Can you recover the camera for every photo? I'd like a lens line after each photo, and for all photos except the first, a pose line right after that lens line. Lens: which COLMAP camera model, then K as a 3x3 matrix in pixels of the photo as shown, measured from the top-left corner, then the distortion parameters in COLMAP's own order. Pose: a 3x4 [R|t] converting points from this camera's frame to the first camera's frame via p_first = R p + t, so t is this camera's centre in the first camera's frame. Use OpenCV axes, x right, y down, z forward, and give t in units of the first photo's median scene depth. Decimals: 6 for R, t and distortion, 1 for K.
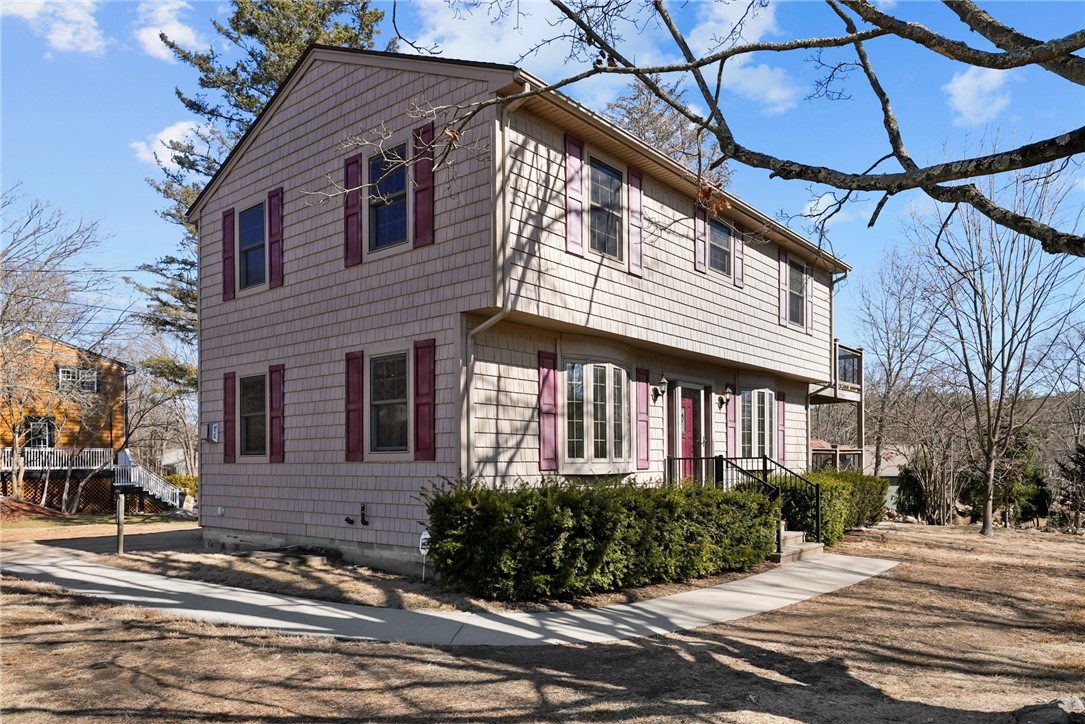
lens RADIAL K [[756.9, 0, 542.5], [0, 756.9, 460.7], [0, 0, 1]] dist [-0.000104, -0.002153]
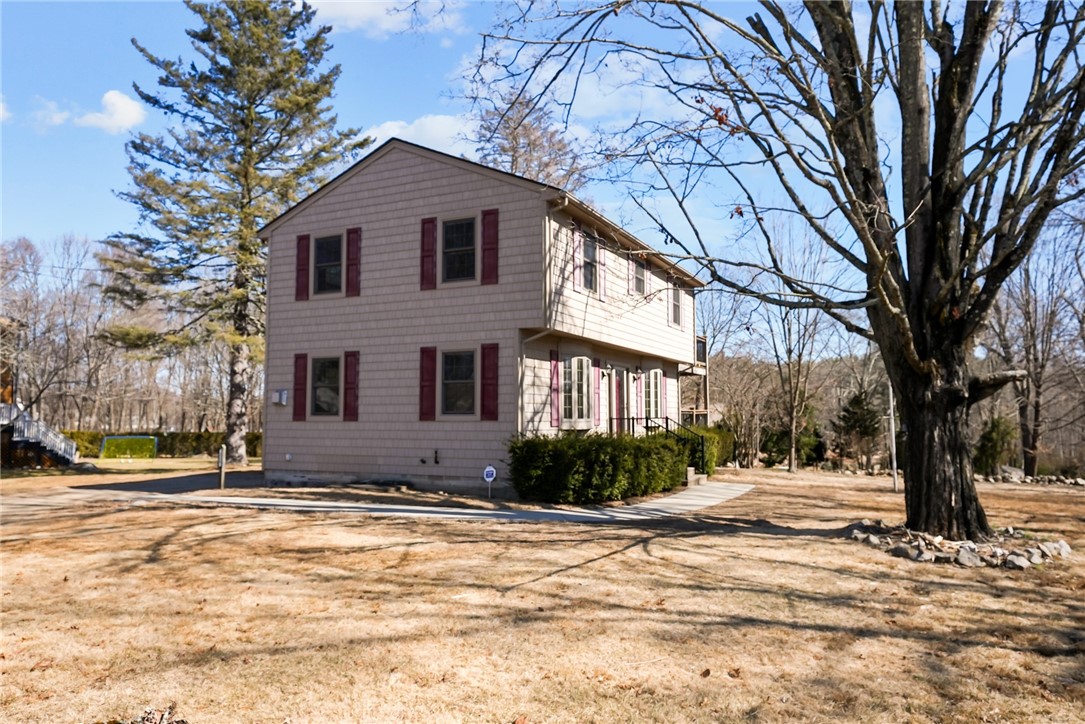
lens RADIAL K [[754.9, 0, 542.5], [0, 754.9, 362.0], [0, 0, 1]] dist [0.008139, 0.001304]
pose [[0.970356, 0.020613, 0.240800, -0.369236], [-0.003666, 0.997497, -0.070618, -0.009808], [-0.241653, 0.067642, 0.968002, -0.467947]]
